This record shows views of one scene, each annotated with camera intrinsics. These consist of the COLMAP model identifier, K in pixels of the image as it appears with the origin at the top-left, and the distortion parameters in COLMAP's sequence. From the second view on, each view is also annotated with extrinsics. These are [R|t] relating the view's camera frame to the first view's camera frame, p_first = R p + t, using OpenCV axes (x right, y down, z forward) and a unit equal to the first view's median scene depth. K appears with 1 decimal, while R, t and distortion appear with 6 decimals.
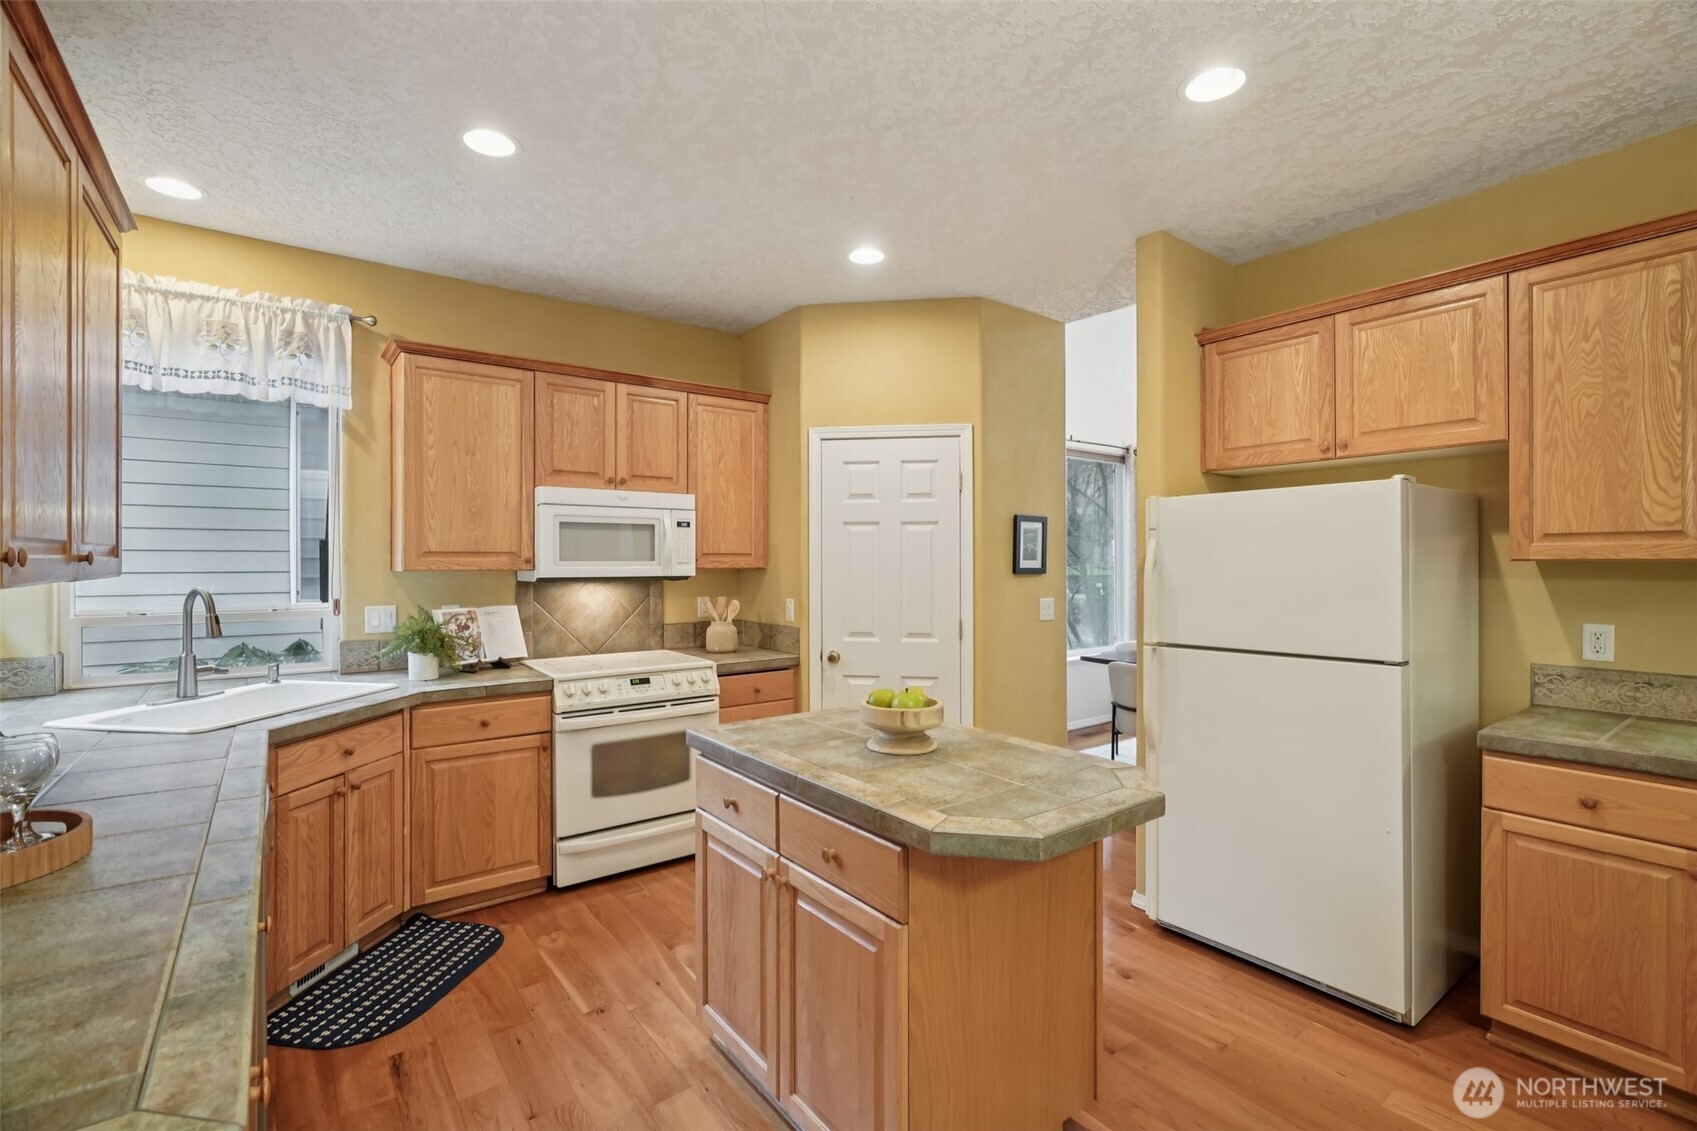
lens RADIAL K [[763.7, 0, 843.4], [0, 763.7, 559.0], [0, 0, 1]] dist [-0.004697, 0.000238]
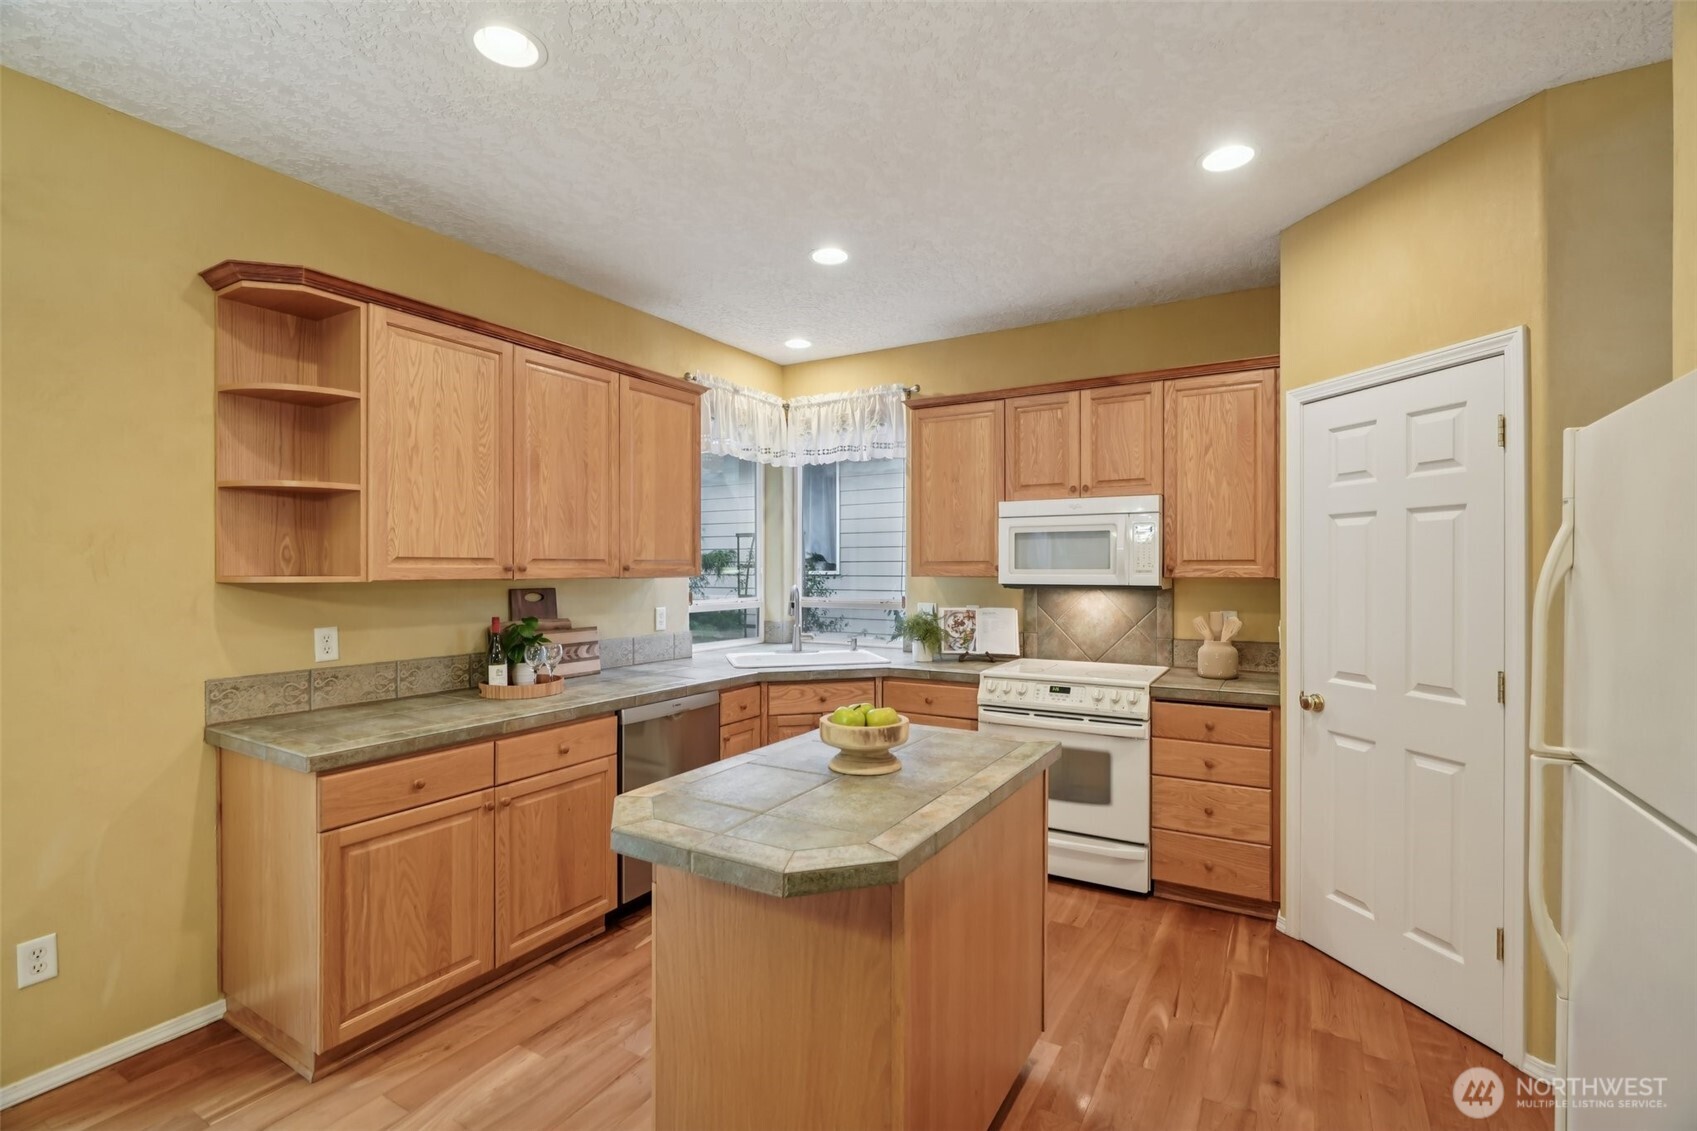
lens RADIAL K [[768.5, 0, 848.5], [0, 768.5, 565.5], [0, 0, 1]] dist [-0.012616, 0.000133]
pose [[0.381389, -0.002315, -0.924412, 0.558753], [0.001246, 0.999997, -0.001990, -0.000415], [0.924414, -0.000393, 0.381391, 0.365076]]
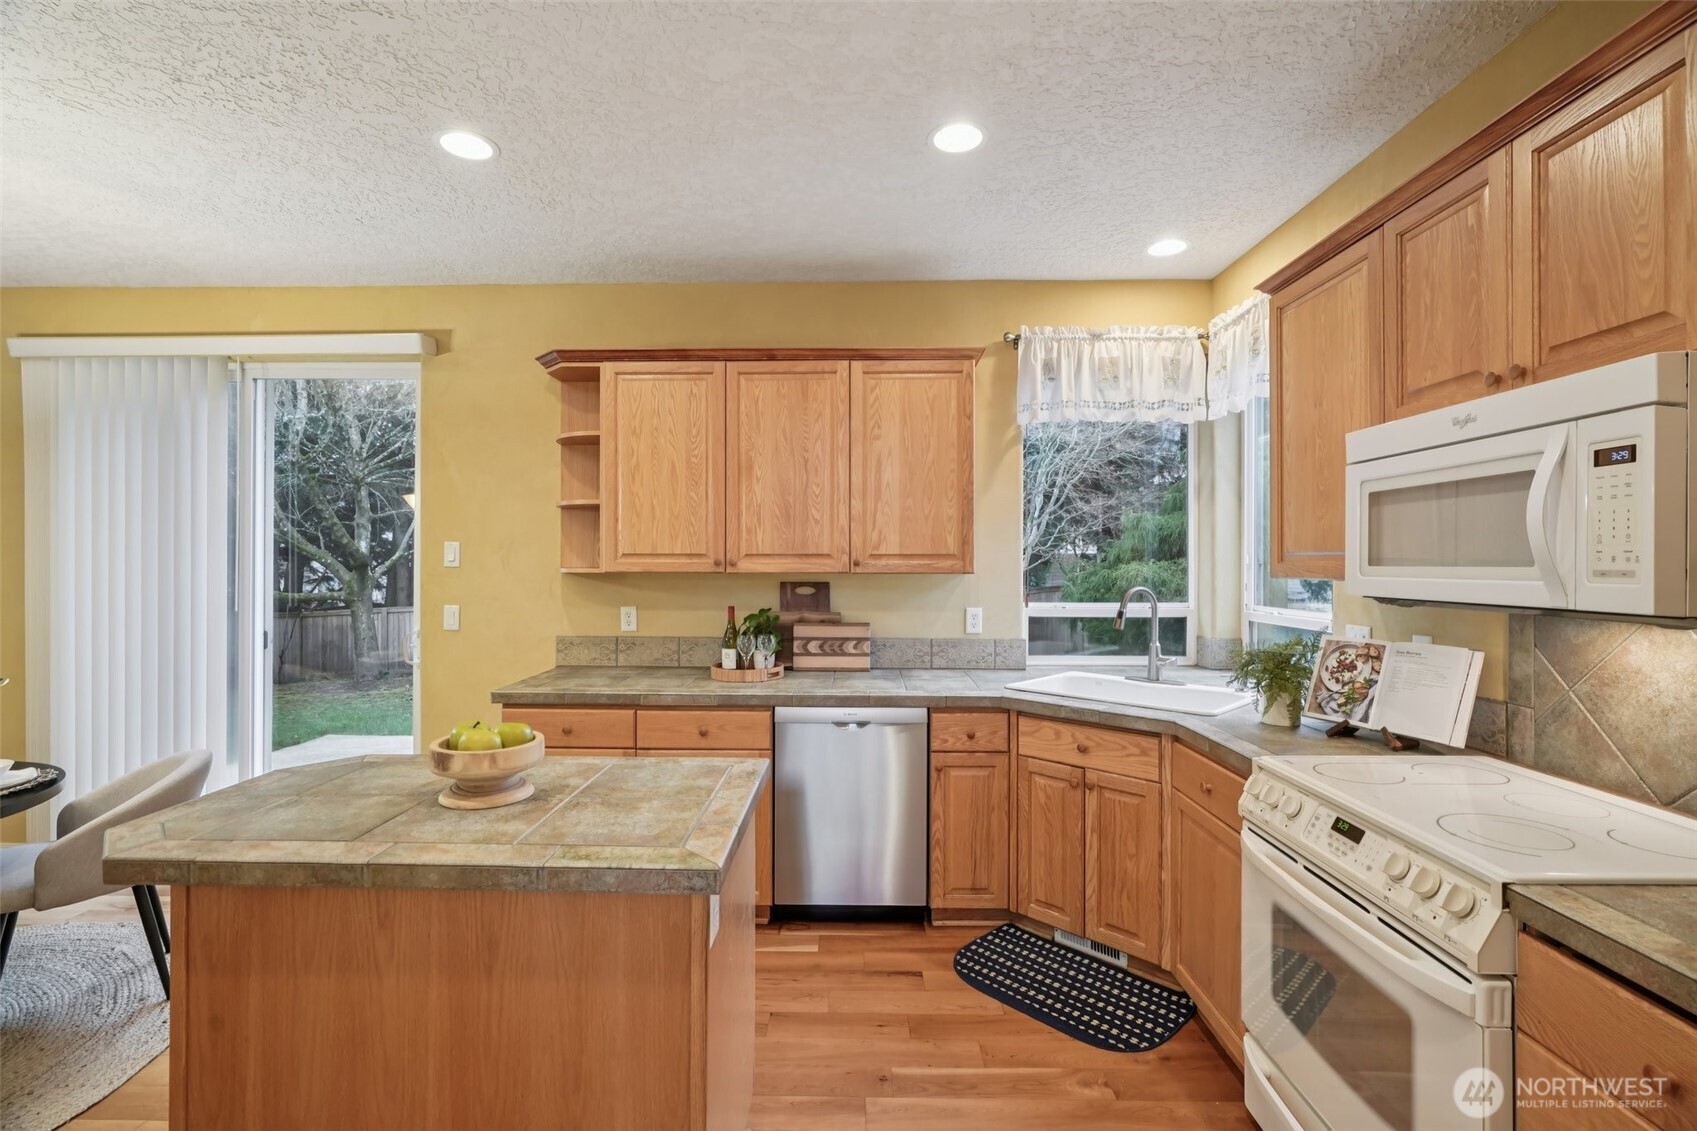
lens RADIAL K [[763.7, 0, 843.4], [0, 763.7, 559.0], [0, 0, 1]] dist [-0.004697, 0.000238]
pose [[-0.616860, -0.004961, -0.787057, 0.280768], [-0.000544, 0.999983, -0.005876, 0.001343], [0.787073, -0.003196, -0.616852, 1.050178]]
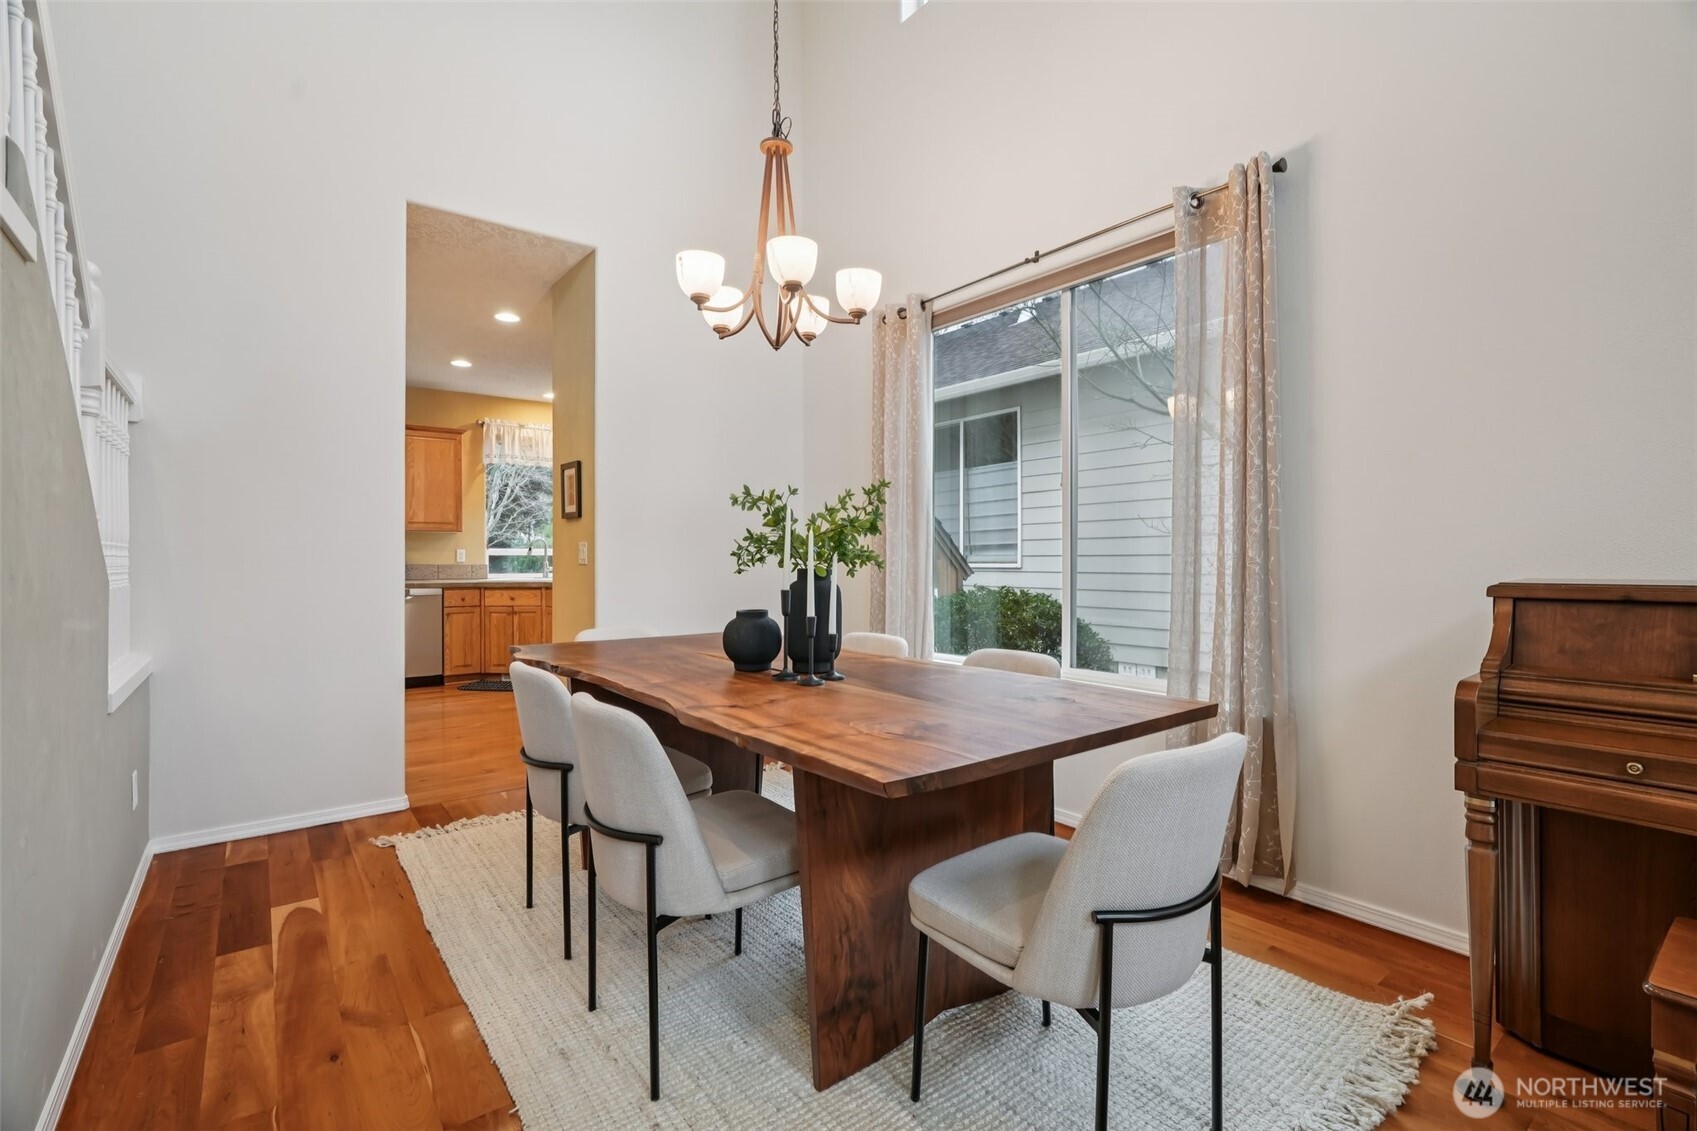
lens RADIAL K [[763.7, 0, 843.4], [0, 763.7, 559.0], [0, 0, 1]] dist [-0.004697, 0.000238]
pose [[0.012527, 0.000134, -0.999922, 1.522901], [0.003268, 0.999995, 0.000175, 0.090784], [0.999916, -0.003269, 0.012526, 1.603249]]
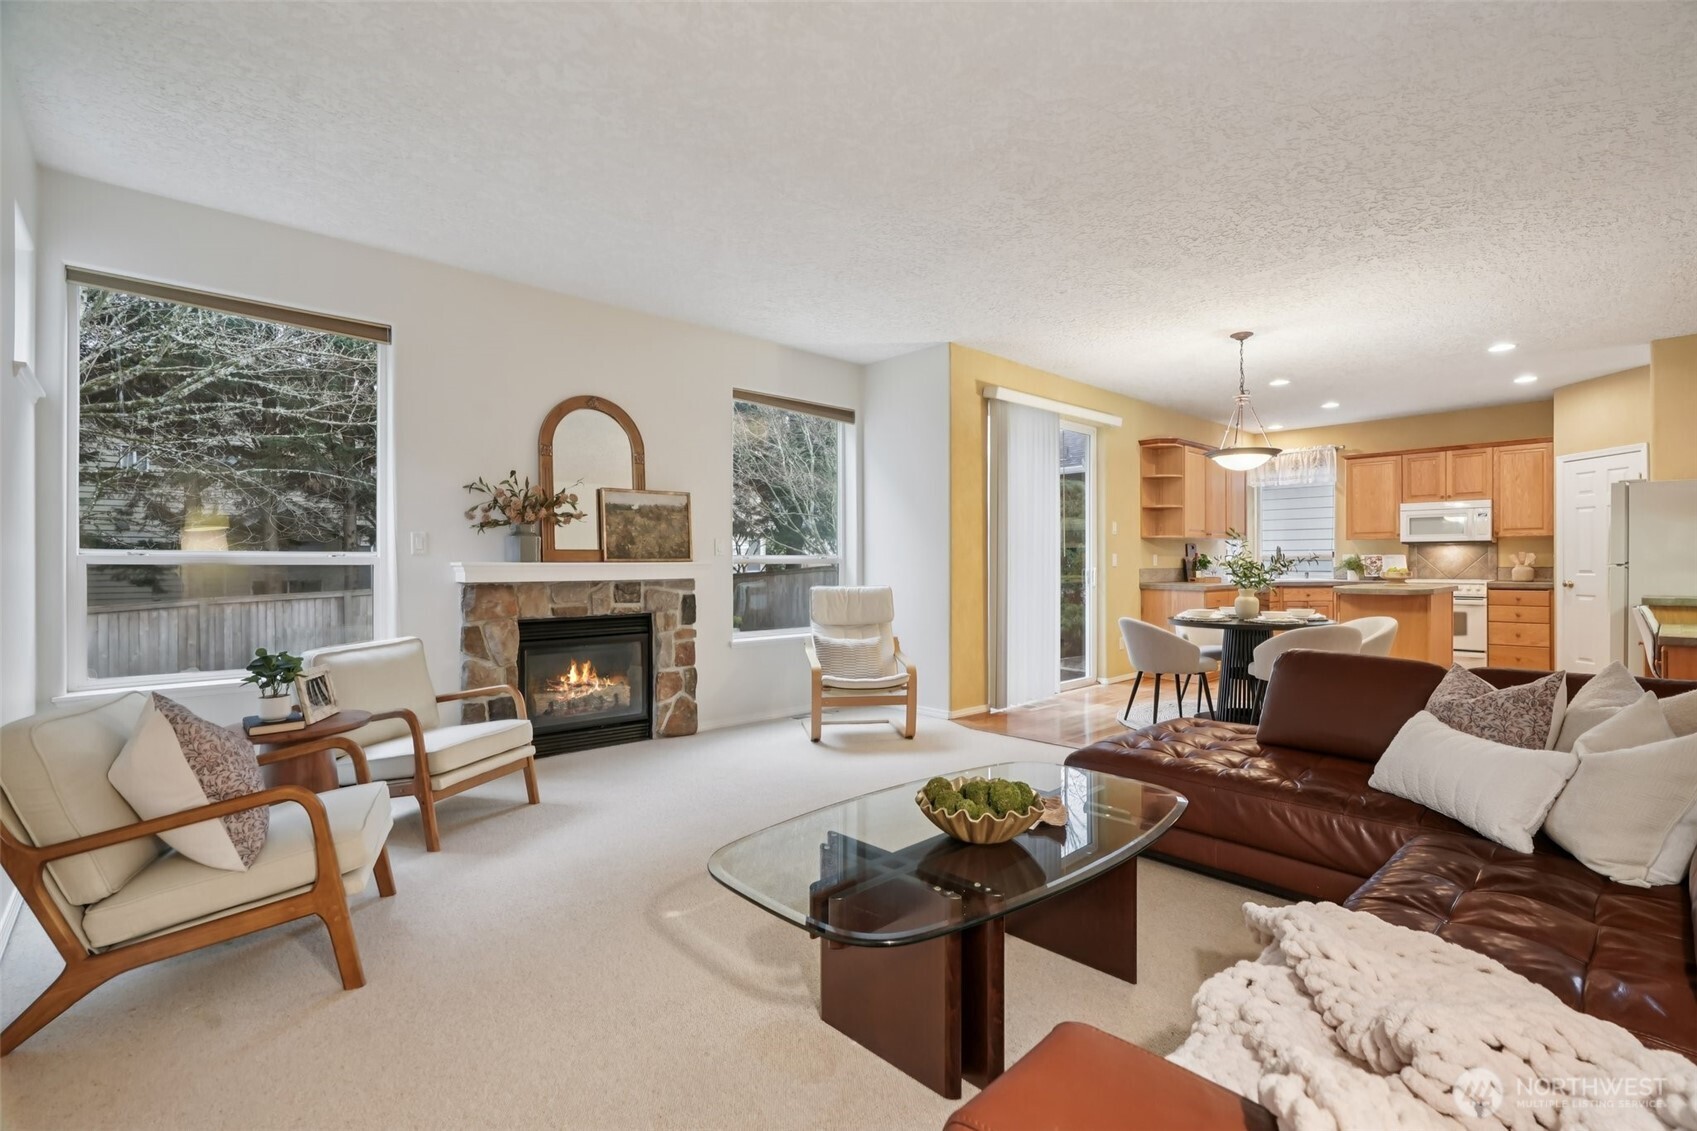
lens RADIAL K [[763.5, 0, 854.7], [0, 763.5, 563.3], [0, 0, 1]] dist [-0.001728, 0.000051]
pose [[0.109826, 0.000904, -0.993950, 1.798470], [0.006274, 0.999979, 0.001603, 0.076854], [0.993931, -0.006413, 0.109818, -0.971088]]
